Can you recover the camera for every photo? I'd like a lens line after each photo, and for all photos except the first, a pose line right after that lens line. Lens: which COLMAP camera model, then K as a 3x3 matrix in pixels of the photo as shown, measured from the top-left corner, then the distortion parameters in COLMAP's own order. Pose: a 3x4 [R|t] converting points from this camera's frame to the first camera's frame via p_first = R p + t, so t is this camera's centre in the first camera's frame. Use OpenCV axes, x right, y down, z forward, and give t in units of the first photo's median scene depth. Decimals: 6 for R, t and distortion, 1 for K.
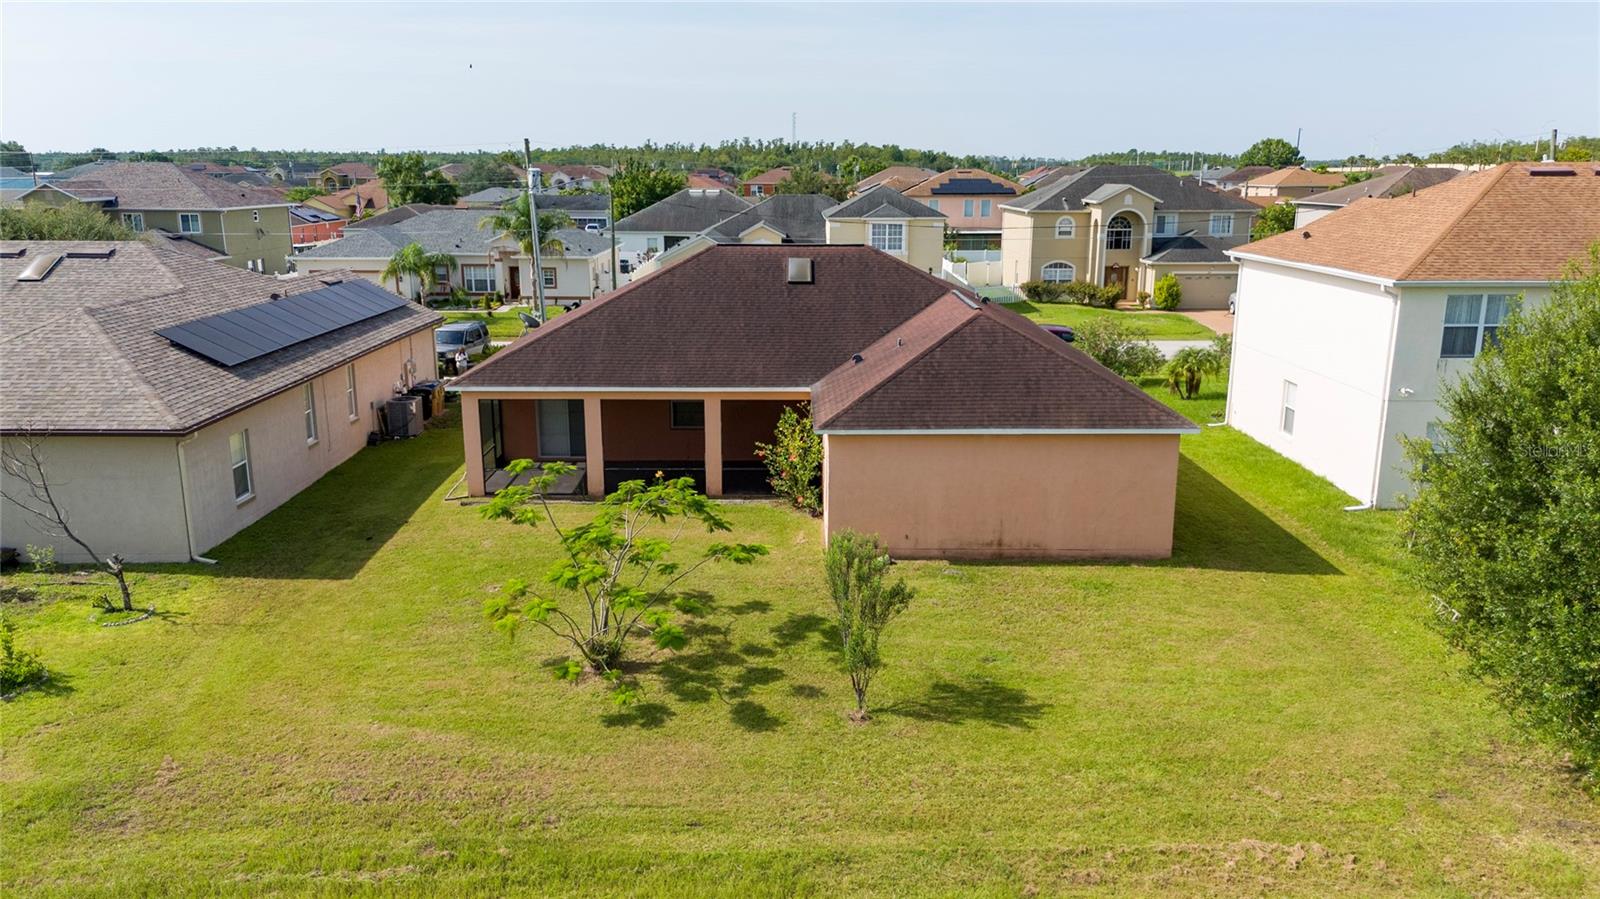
lens RADIAL K [[1180.6, 0, 800.0], [0, 1180.6, 449.5], [0, 0, 1]] dist [0.081601, -0.085462]
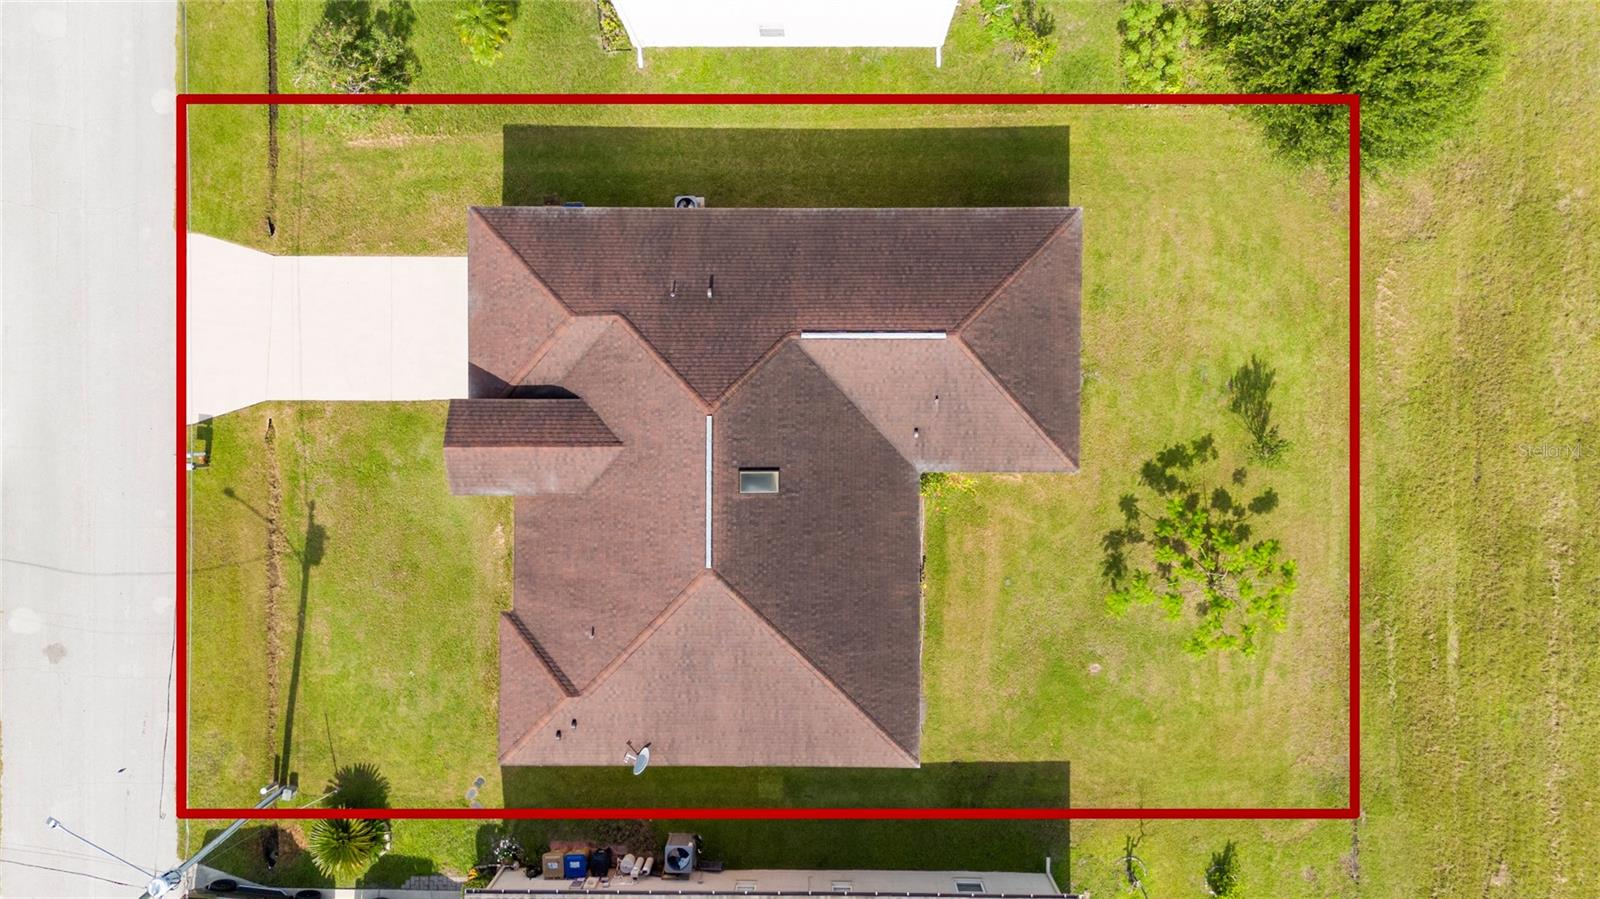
lens RADIAL K [[1180.6, 0, 800.0], [0, 1180.6, 449.5], [0, 0, 1]] dist [0.081601, -0.085462]
pose [[0.012395, -0.999767, -0.017650, 0.074801], [0.246792, -0.014046, 0.968967, -1.851950], [-0.968989, -0.016366, 0.246561, 1.188040]]
